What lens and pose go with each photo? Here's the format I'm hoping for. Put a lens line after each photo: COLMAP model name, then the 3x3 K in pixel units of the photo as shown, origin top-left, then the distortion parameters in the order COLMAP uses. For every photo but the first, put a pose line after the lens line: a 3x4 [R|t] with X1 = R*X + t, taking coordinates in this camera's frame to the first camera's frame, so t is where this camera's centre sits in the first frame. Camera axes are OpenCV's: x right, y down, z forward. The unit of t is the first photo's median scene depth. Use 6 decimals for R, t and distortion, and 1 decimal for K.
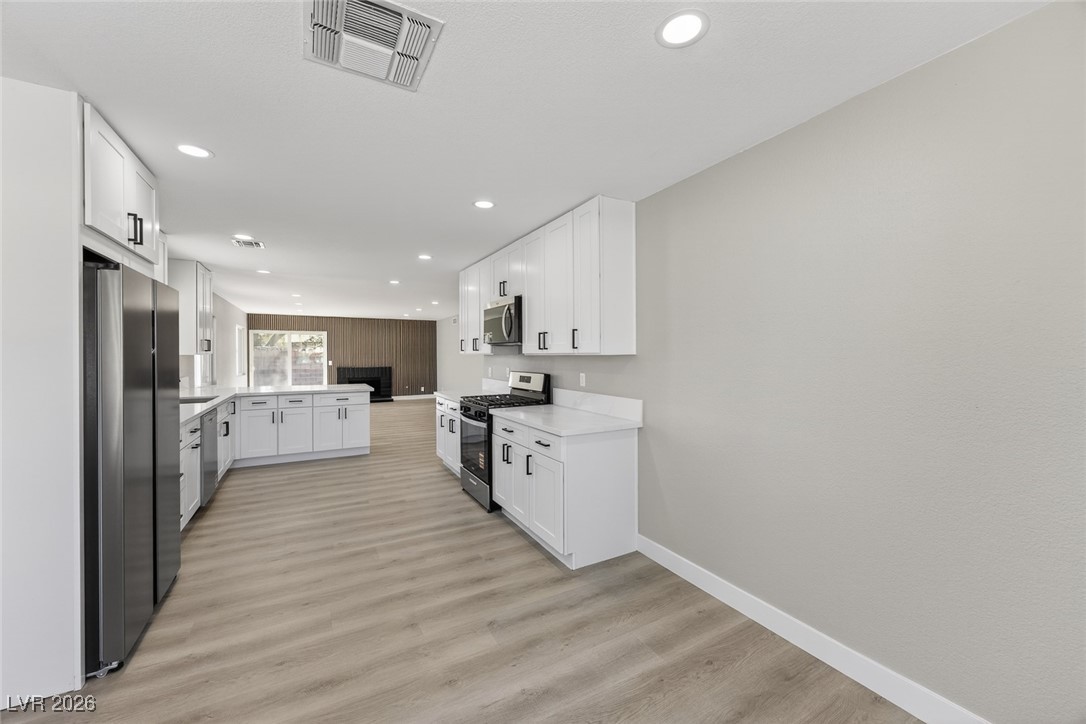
lens RADIAL K [[419.4, 0, 544.7], [0, 419.4, 358.1], [0, 0, 1]] dist [0.000132, -0.000797]
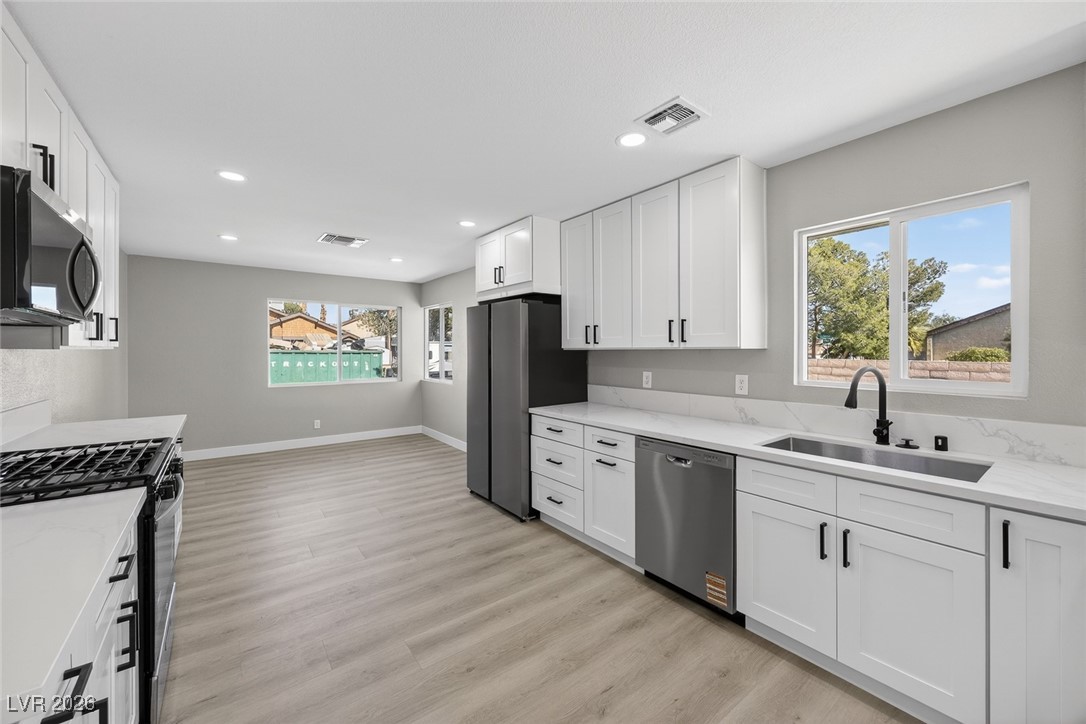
lens RADIAL K [[419.4, 0, 545.8], [0, 419.4, 356.6], [0, 0, 1]] dist [0.000132, -0.000797]
pose [[-0.988805, 0.004047, -0.149160, -0.514999], [0.001115, 0.999805, 0.019733, -0.008186], [0.149210, 0.019346, -0.988616, 1.528395]]
